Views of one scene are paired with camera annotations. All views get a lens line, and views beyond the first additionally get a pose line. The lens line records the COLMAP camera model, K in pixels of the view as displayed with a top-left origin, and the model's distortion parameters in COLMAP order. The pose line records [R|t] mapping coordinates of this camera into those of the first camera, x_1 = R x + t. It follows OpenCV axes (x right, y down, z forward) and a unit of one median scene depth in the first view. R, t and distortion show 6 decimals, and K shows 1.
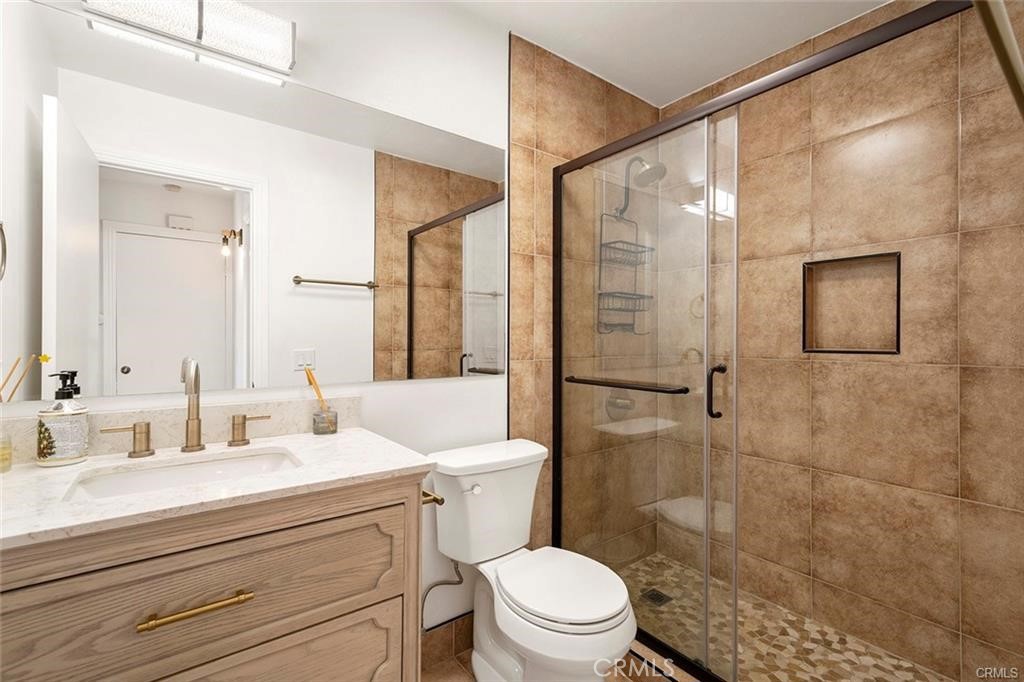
lens RADIAL K [[462.0, 0, 512.7], [0, 462.0, 340.6], [0, 0, 1]] dist [0.002353, 0.001019]
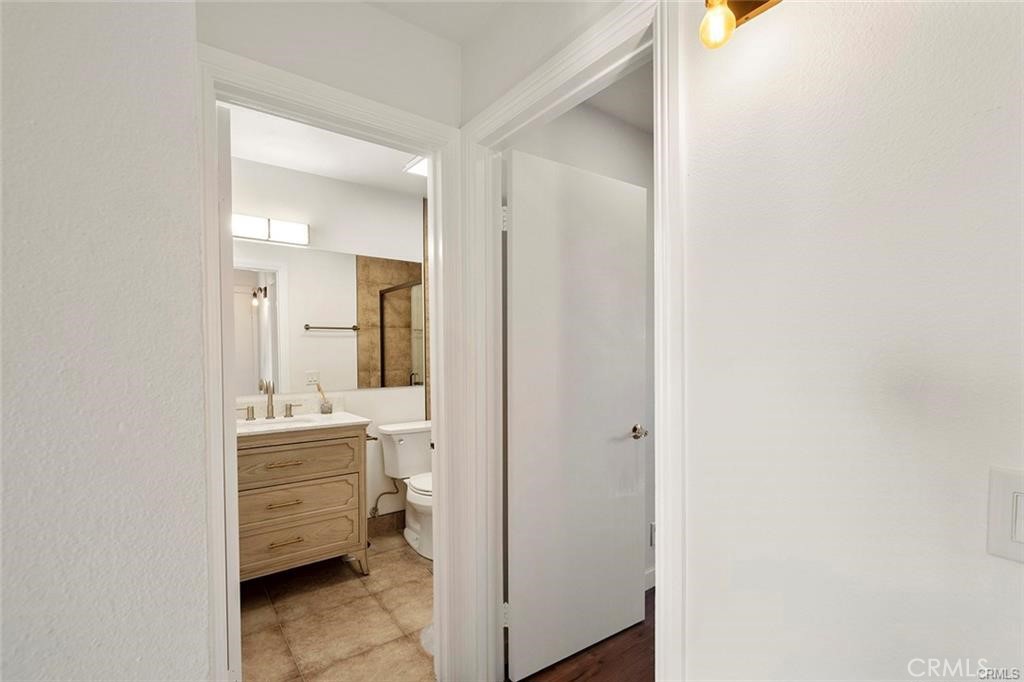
lens RADIAL K [[462.0, 0, 510.6], [0, 462.0, 360.7], [0, 0, 1]] dist [0.002353, 0.001019]
pose [[0.999933, -0.011157, -0.002936, 0.213360], [0.011198, 0.999832, 0.014523, -0.030058], [0.002774, -0.014555, 0.999890, -0.531524]]
